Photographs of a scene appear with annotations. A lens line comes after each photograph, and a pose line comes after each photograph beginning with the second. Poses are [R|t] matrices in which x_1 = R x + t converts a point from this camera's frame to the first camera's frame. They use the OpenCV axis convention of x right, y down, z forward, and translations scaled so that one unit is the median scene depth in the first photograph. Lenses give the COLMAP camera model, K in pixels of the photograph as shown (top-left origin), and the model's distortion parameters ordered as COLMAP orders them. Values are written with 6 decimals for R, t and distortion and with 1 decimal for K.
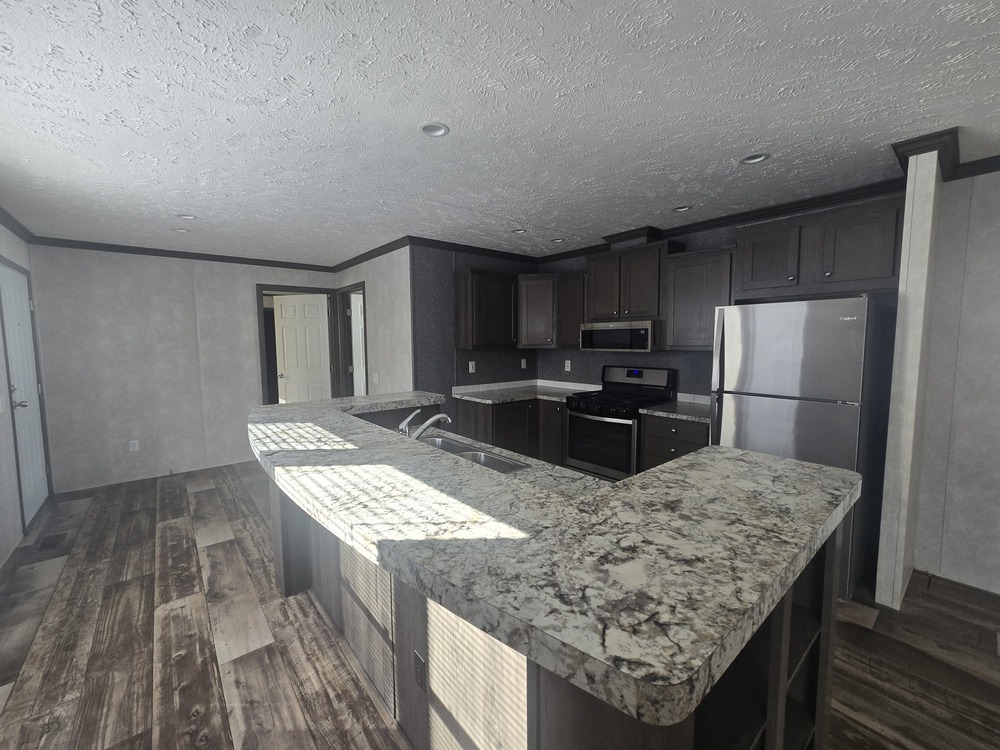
lens RADIAL K [[431.9, 0, 500.0], [0, 431.9, 375.0], [0, 0, 1]] dist [-0.000944, -0.000269]
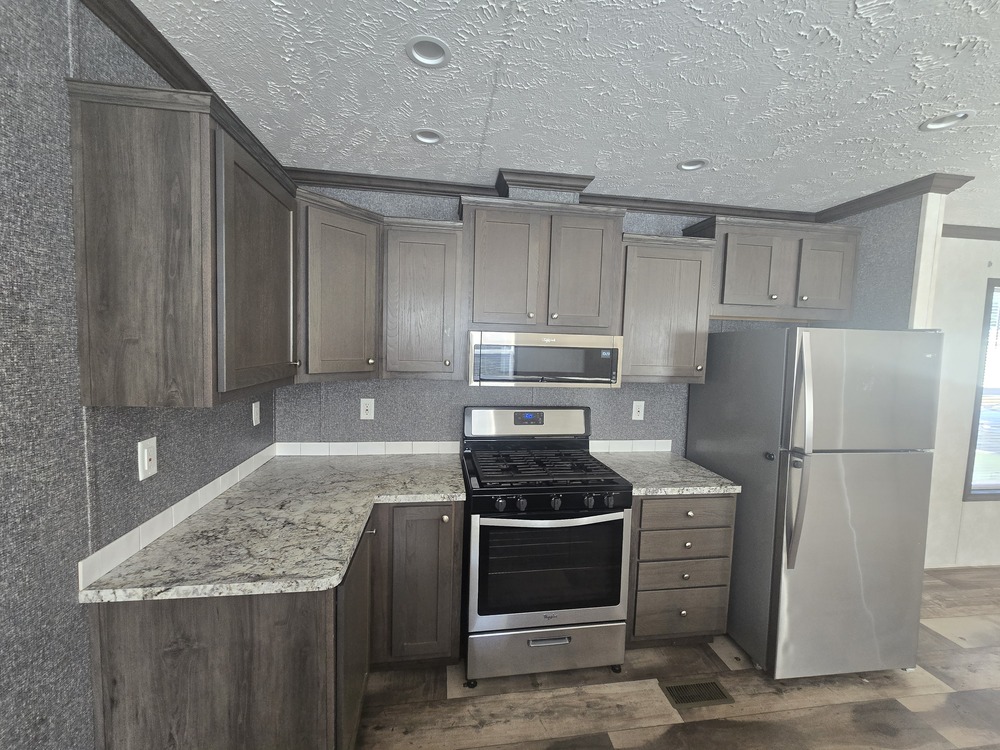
lens RADIAL K [[406.6, 0, 502.8], [0, 406.6, 371.1], [0, 0, 1]] dist [-0.002308, -0.000196]
pose [[0.516247, -0.038124, 0.855591, -0.191646], [0.036522, 0.999080, 0.022481, -0.082431], [-0.855660, 0.019642, 0.517165, 0.731002]]
